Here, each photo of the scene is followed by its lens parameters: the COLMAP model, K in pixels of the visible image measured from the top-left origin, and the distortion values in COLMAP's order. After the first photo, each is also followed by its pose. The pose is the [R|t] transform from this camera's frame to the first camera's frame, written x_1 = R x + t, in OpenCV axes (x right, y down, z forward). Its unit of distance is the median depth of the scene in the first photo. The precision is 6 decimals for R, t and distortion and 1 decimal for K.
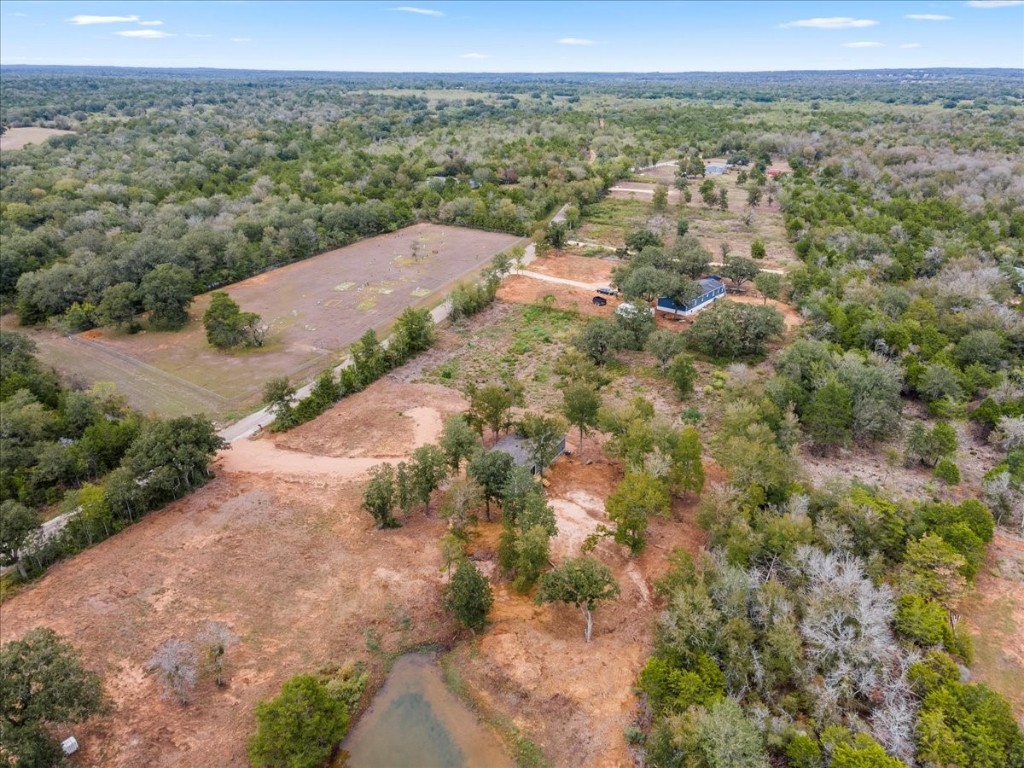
lens RADIAL K [[795.3, 0, 512.0], [0, 795.3, 384.0], [0, 0, 1]] dist [0.017684, 0.072610]
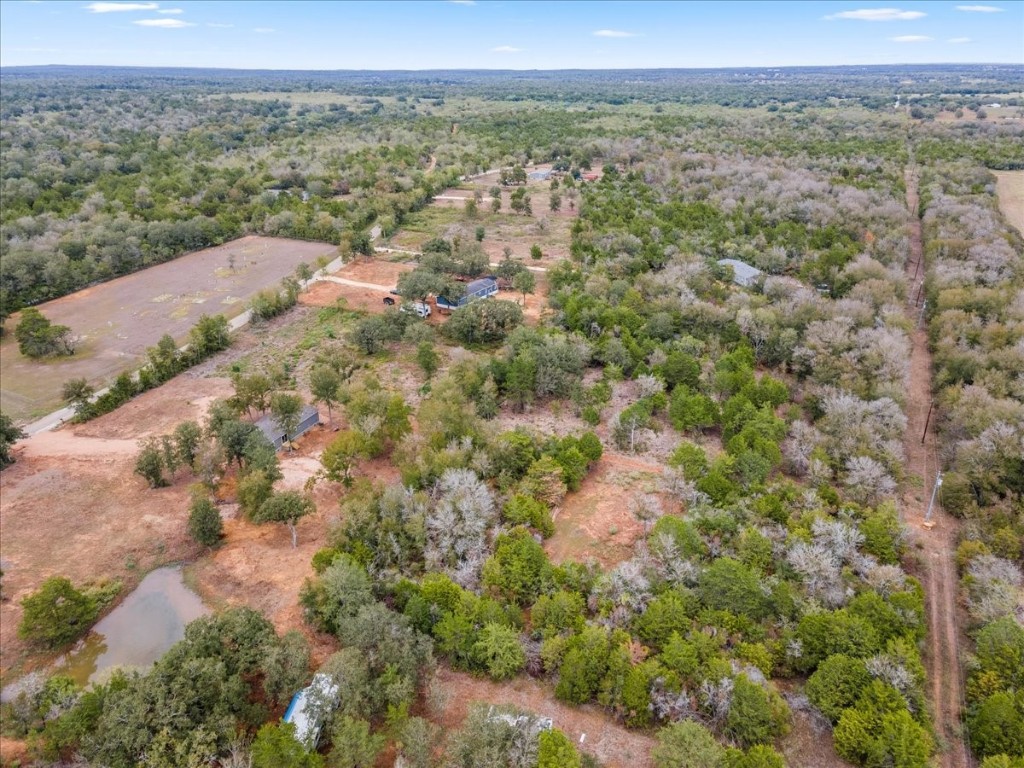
lens RADIAL K [[795.3, 0, 512.0], [0, 795.3, 384.0], [0, 0, 1]] dist [0.017684, 0.072610]
pose [[0.989693, -0.059160, 0.130415, 0.097133], [0.058978, 0.998245, 0.005265, 0.016247], [-0.130498, 0.002481, 0.991446, -0.138675]]
